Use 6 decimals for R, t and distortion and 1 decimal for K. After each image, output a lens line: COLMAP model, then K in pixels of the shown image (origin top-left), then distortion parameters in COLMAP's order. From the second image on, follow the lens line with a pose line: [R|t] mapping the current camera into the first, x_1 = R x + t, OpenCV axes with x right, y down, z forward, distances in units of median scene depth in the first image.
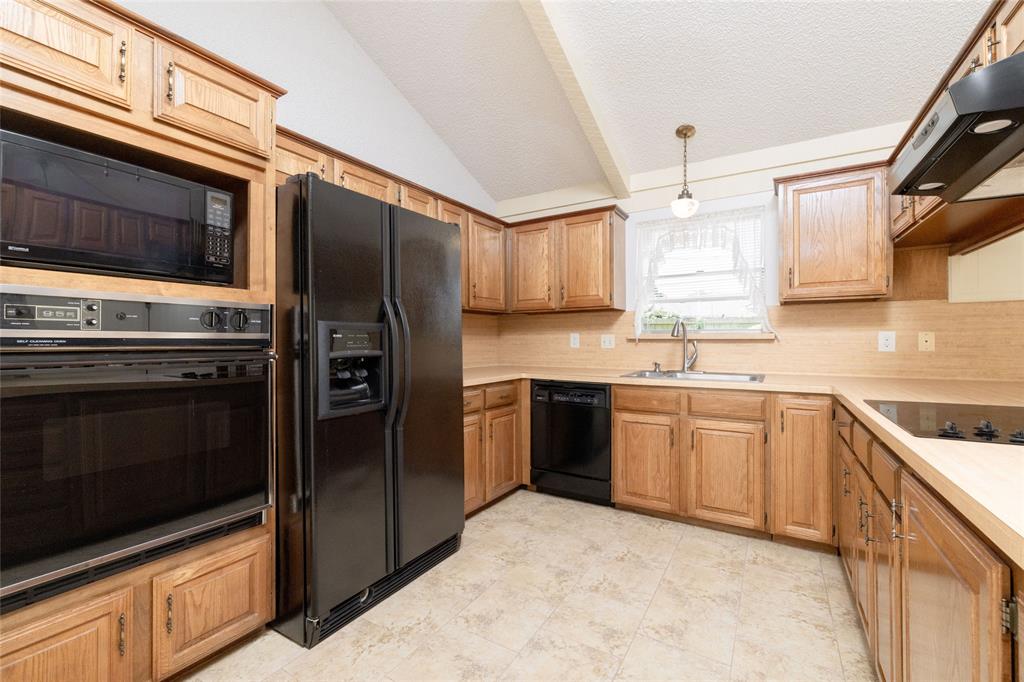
lens RADIAL K [[438.4, 0, 510.7], [0, 438.4, 338.4], [0, 0, 1]] dist [-0.000766, -0.000031]
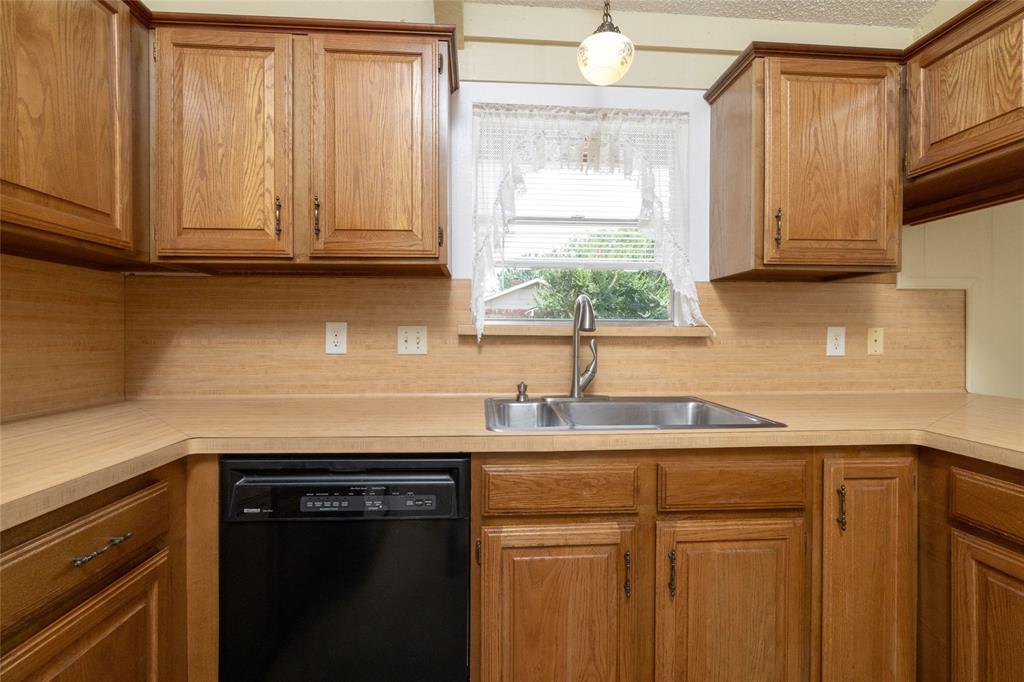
lens RADIAL K [[438.4, 0, 510.7], [0, 438.4, 338.4], [0, 0, 1]] dist [-0.000766, -0.000031]
pose [[0.811489, 0.001142, 0.584366, 0.032014], [-0.005932, 0.999963, 0.006283, 0.001181], [-0.584337, -0.008565, 0.811466, 0.643549]]
